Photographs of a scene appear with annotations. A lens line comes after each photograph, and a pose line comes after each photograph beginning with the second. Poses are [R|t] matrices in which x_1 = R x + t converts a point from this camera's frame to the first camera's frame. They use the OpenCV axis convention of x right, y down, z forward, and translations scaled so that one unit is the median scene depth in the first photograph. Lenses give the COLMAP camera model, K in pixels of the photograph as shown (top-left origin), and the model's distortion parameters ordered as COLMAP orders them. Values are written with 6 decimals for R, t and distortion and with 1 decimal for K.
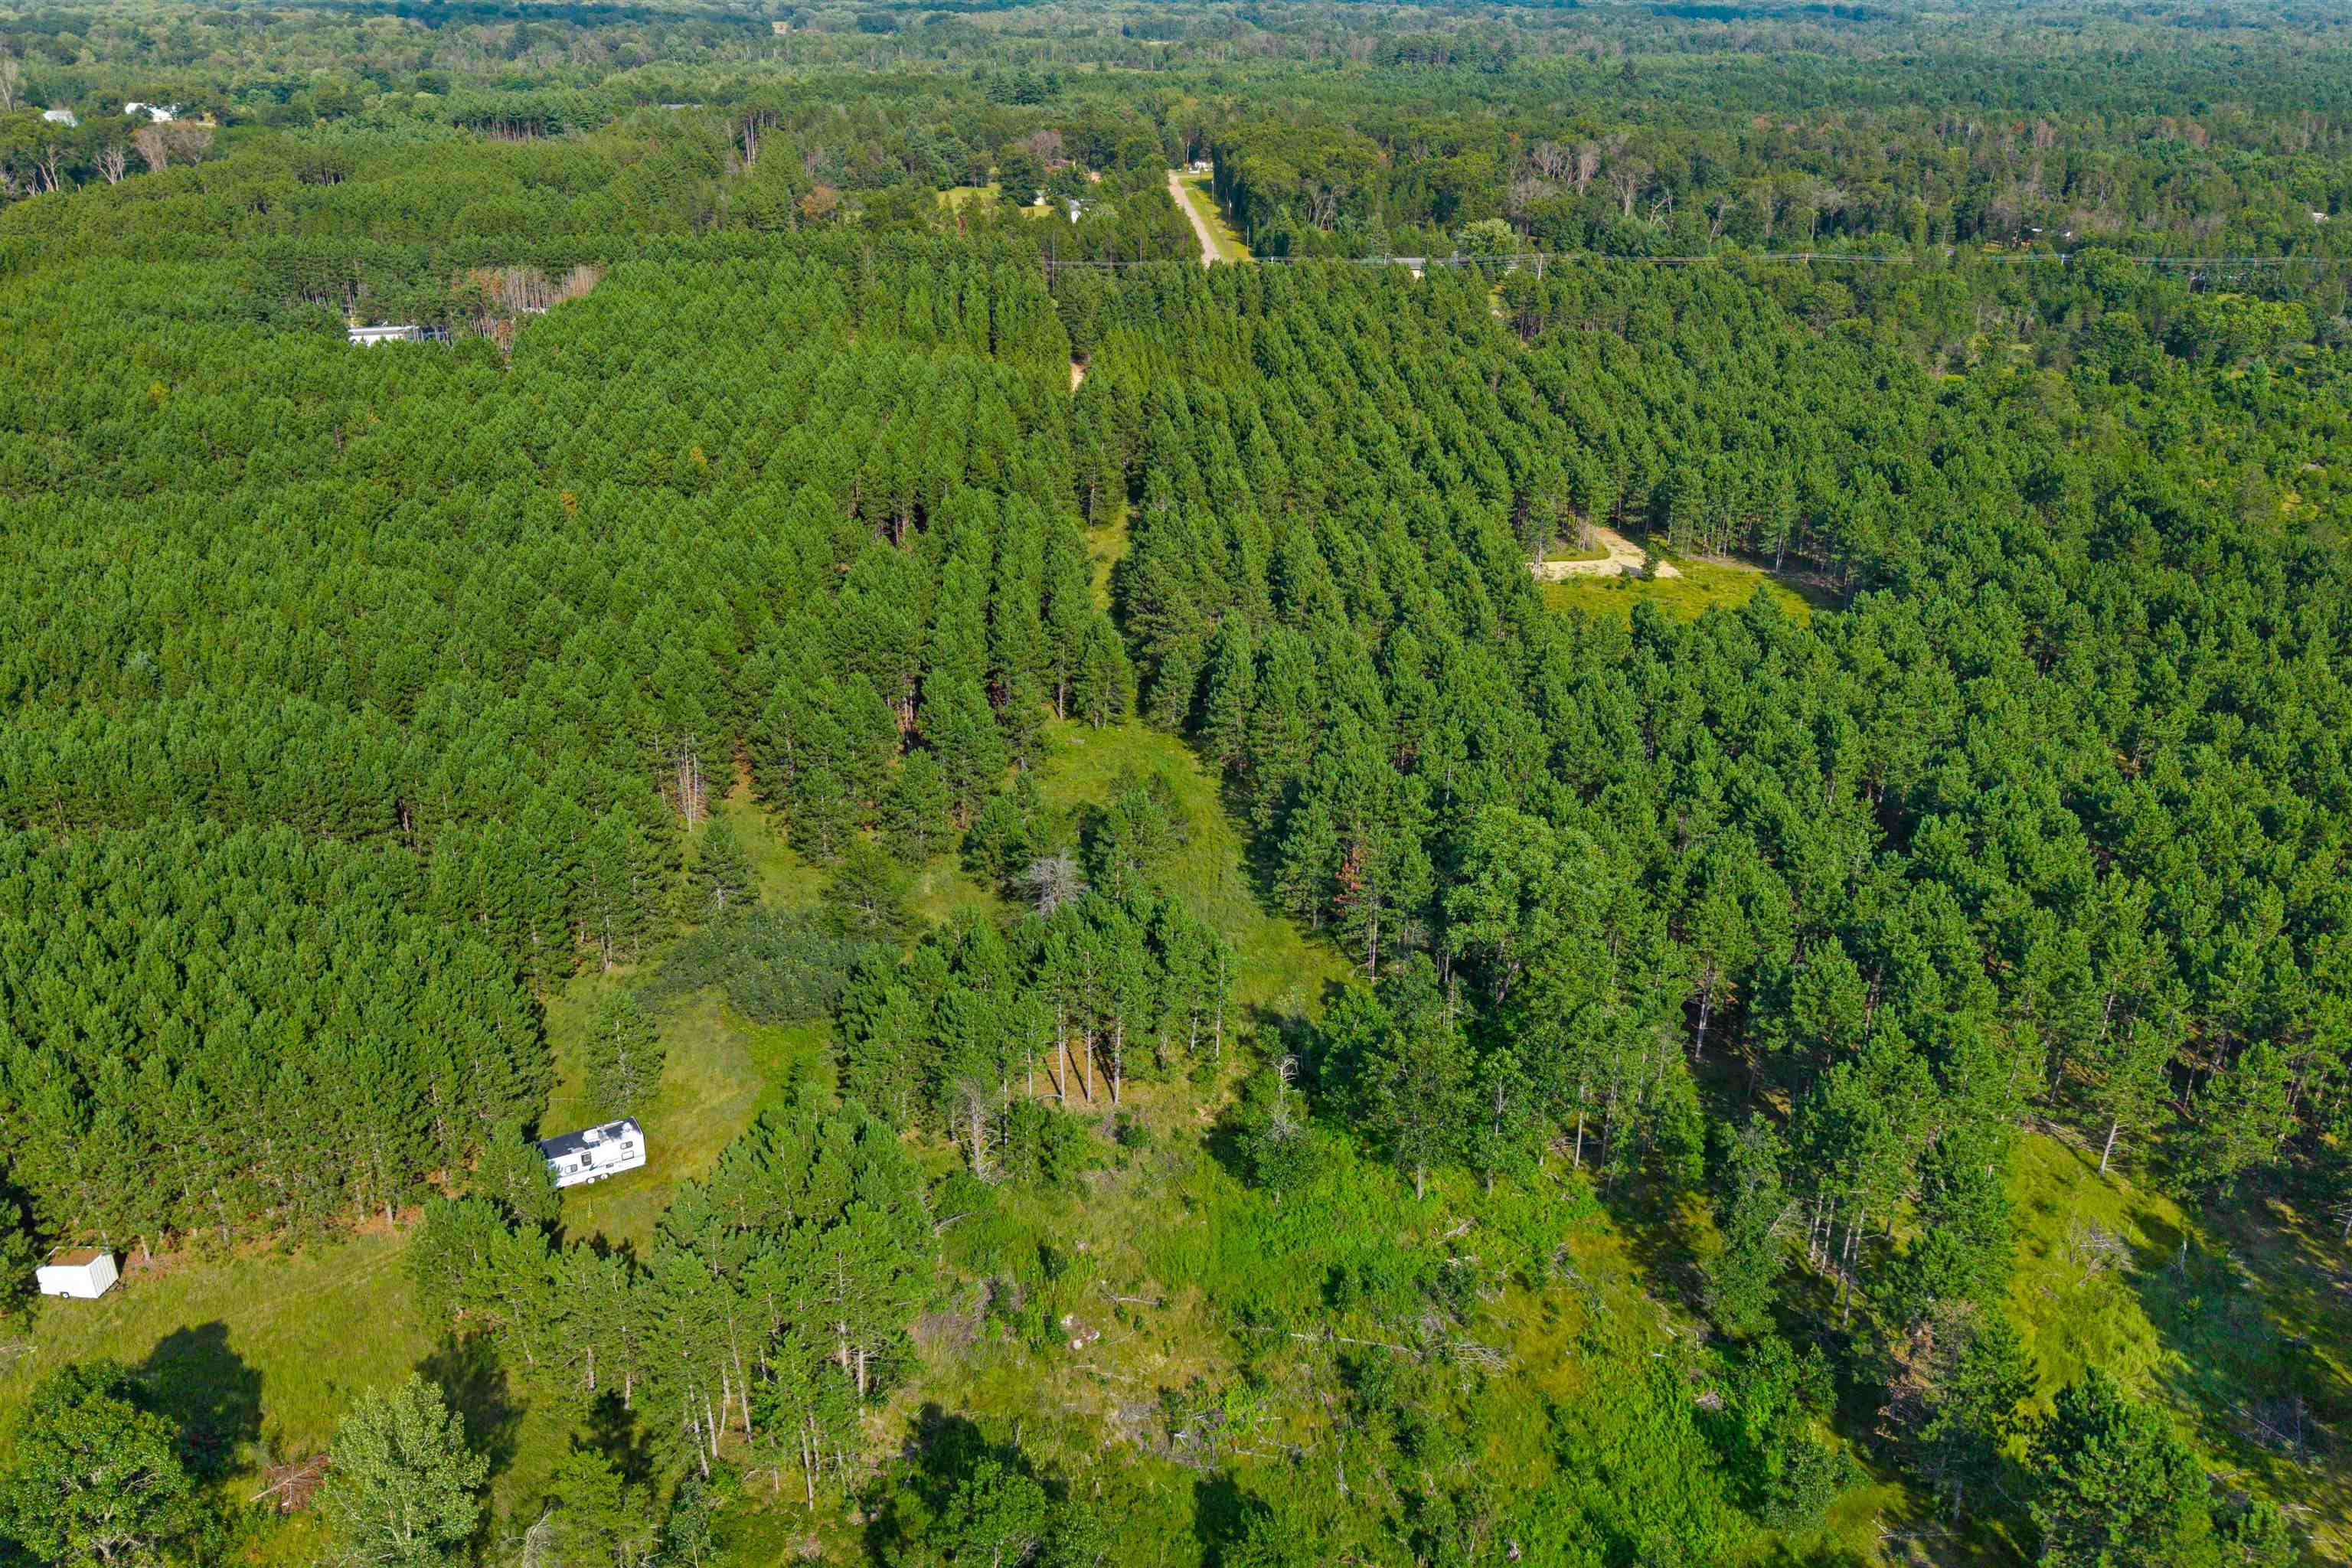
lens RADIAL K [[1707.5, 0, 1135.6], [0, 1707.5, 791.3], [0, 0, 1]] dist [0.089925, -0.136744]
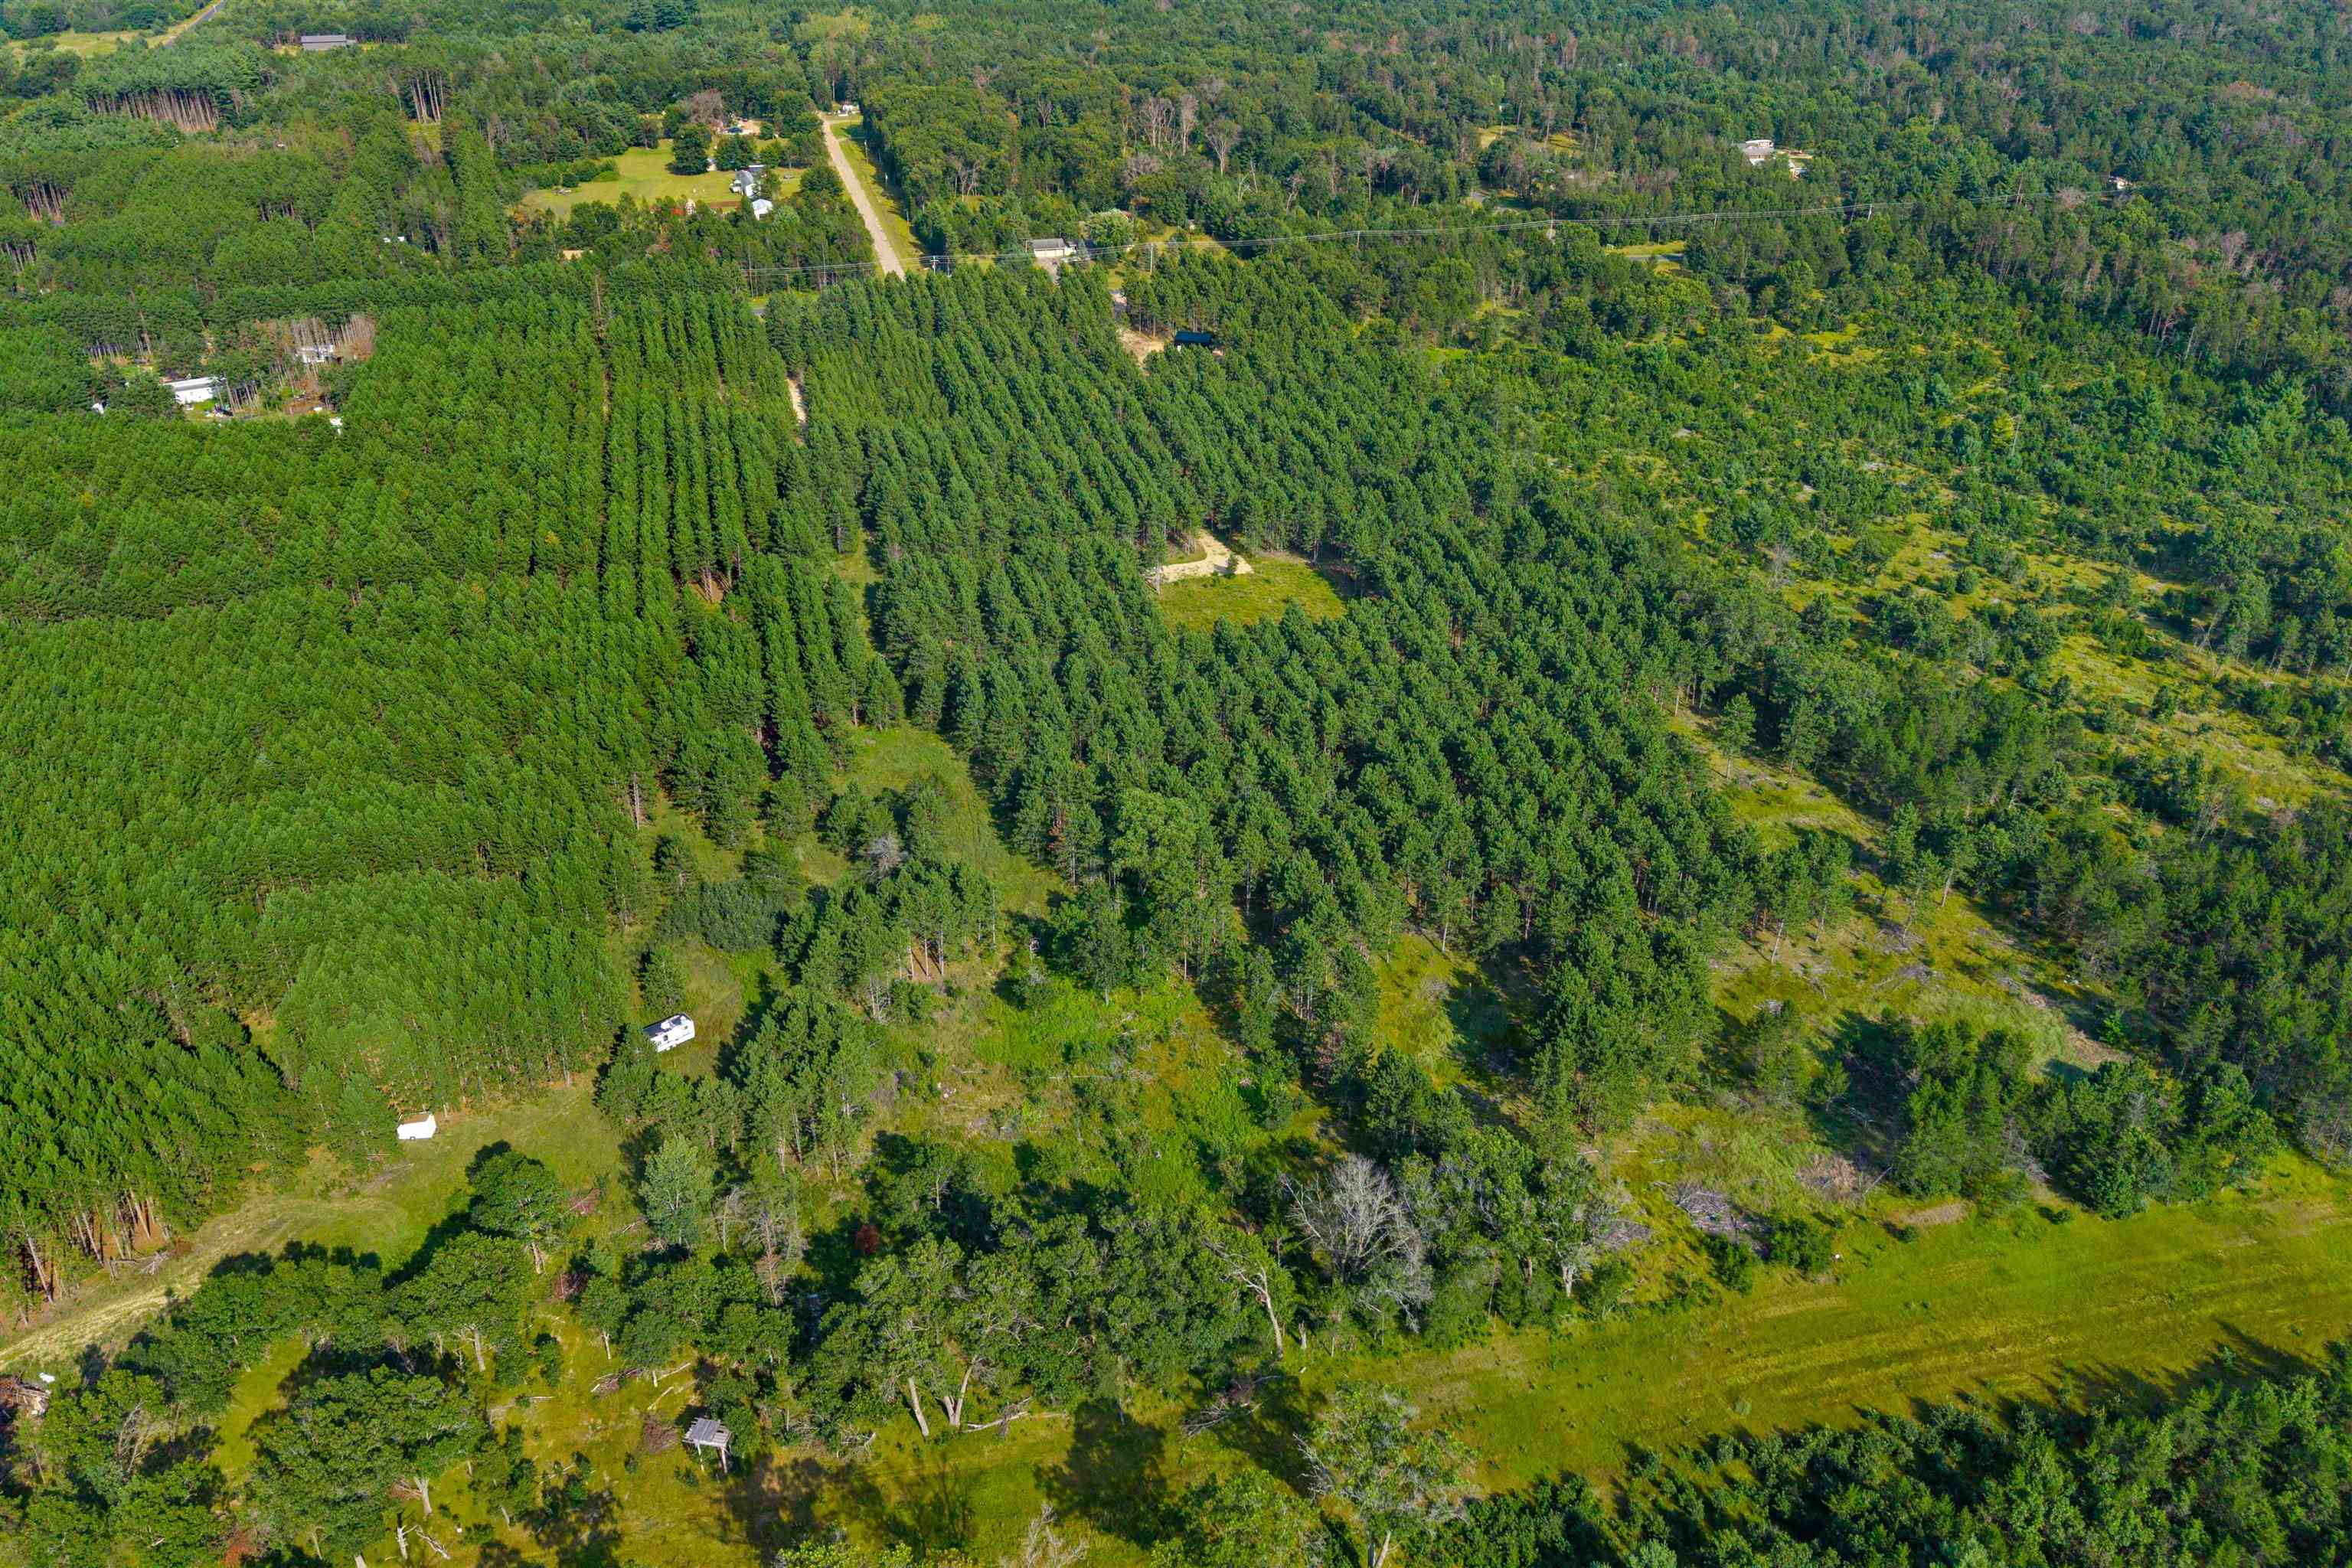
lens RADIAL K [[1707.5, 0, 1135.6], [0, 1707.5, 791.3], [0, 0, 1]] dist [0.089925, -0.136744]
pose [[0.979042, -0.093220, 0.181070, -0.098127], [0.074370, 0.991338, 0.108253, -0.157354], [-0.189593, -0.092518, 0.977494, -0.654607]]
